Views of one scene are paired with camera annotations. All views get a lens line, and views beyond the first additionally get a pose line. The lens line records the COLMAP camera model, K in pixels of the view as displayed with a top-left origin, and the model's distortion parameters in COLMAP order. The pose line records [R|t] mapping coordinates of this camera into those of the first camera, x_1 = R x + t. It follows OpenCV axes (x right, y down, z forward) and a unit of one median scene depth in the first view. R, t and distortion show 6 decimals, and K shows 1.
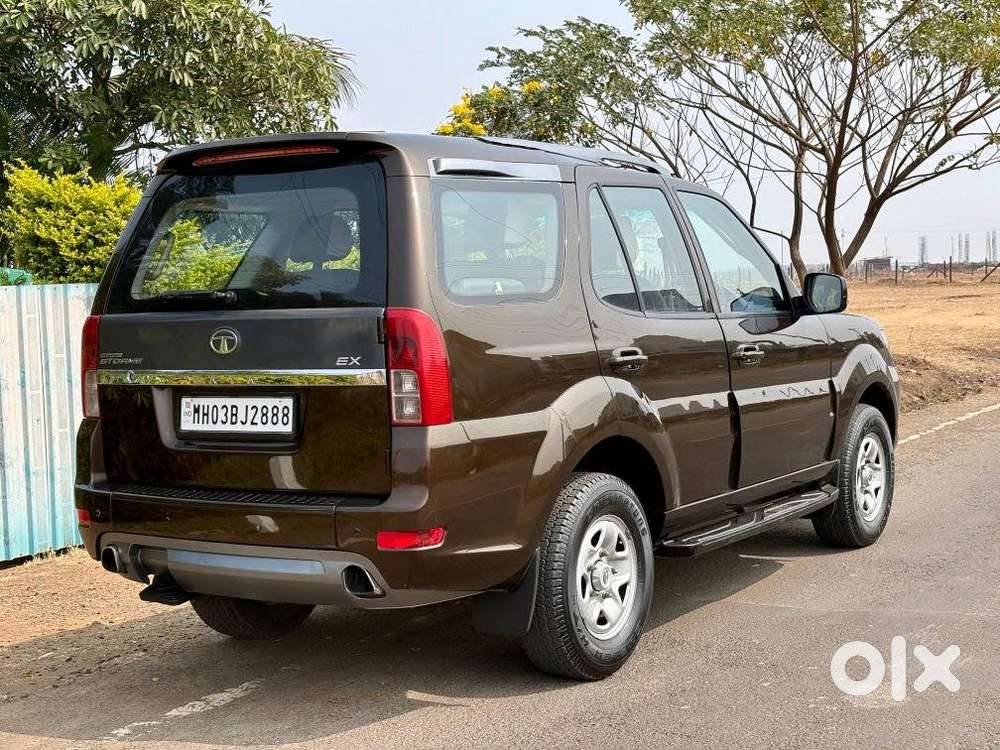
lens RADIAL K [[1610.2, 0, 500.0], [0, 1610.2, 375.0], [0, 0, 1]] dist [0.184098, -0.821917]
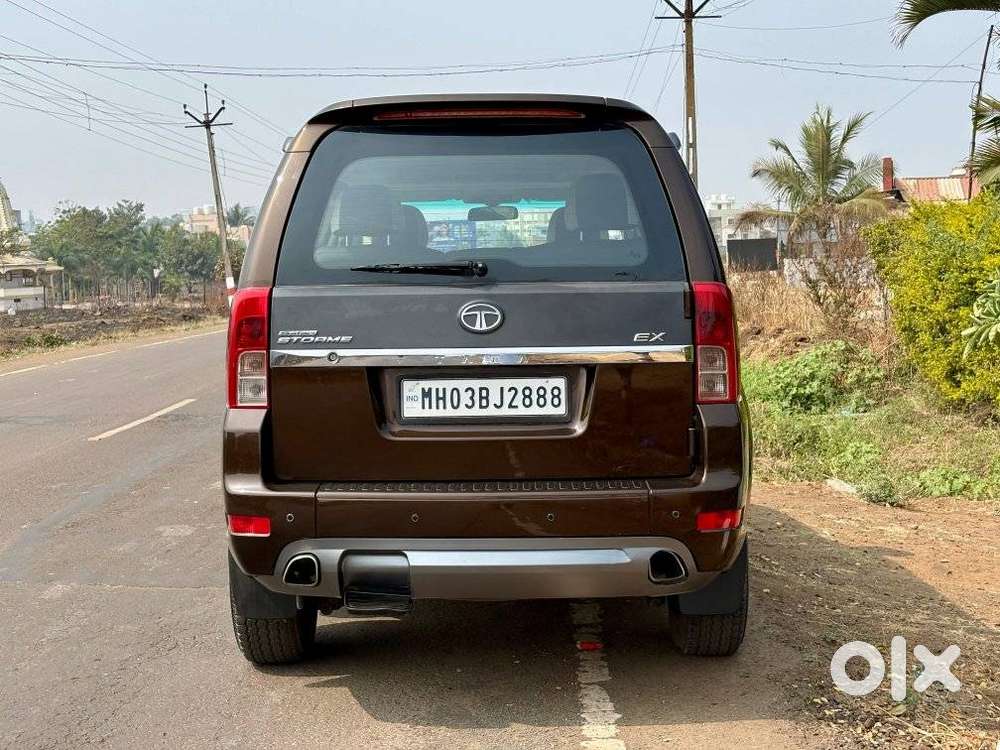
lens RADIAL K [[1610.2, 0, 500.0], [0, 1610.2, 375.0], [0, 0, 1]] dist [0.184098, -0.821917]
pose [[0.843443, -0.008409, 0.537153, -0.645016], [0.012704, 0.999910, -0.004295, 0.015851], [-0.537069, 0.010447, 0.843474, 0.232387]]
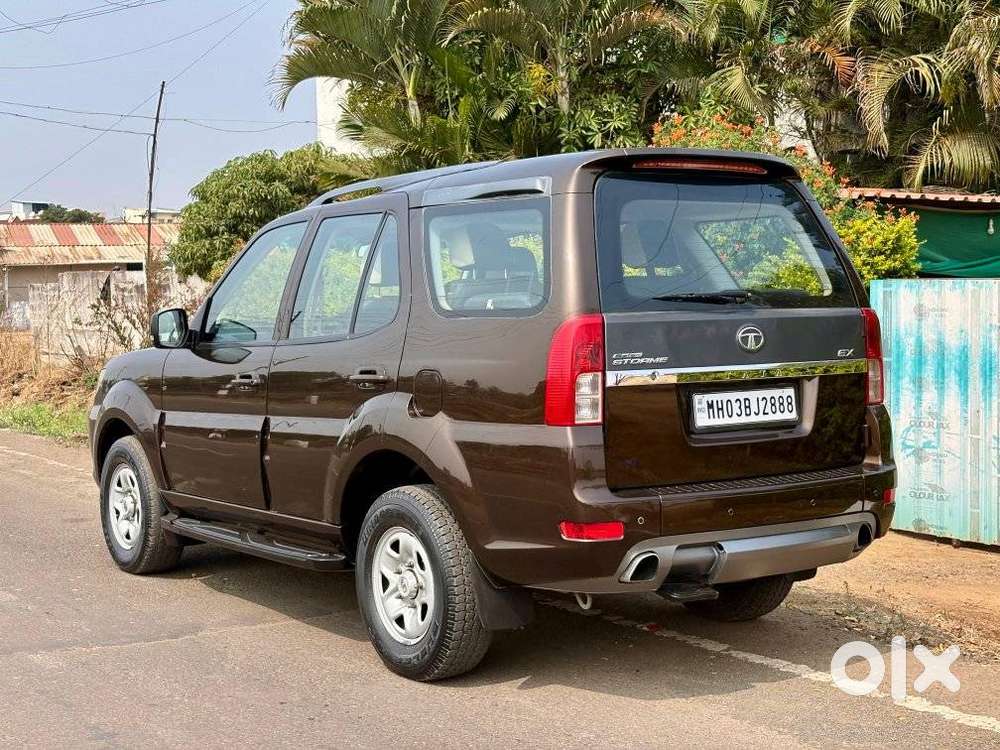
lens RADIAL K [[1610.2, 0, 500.0], [0, 1610.2, 375.0], [0, 0, 1]] dist [0.184098, -0.821917]
pose [[0.355335, -0.011867, 0.934664, -1.225960], [0.058175, 0.998262, -0.009443, 0.004030], [-0.932927, 0.057730, 0.355408, 0.774027]]
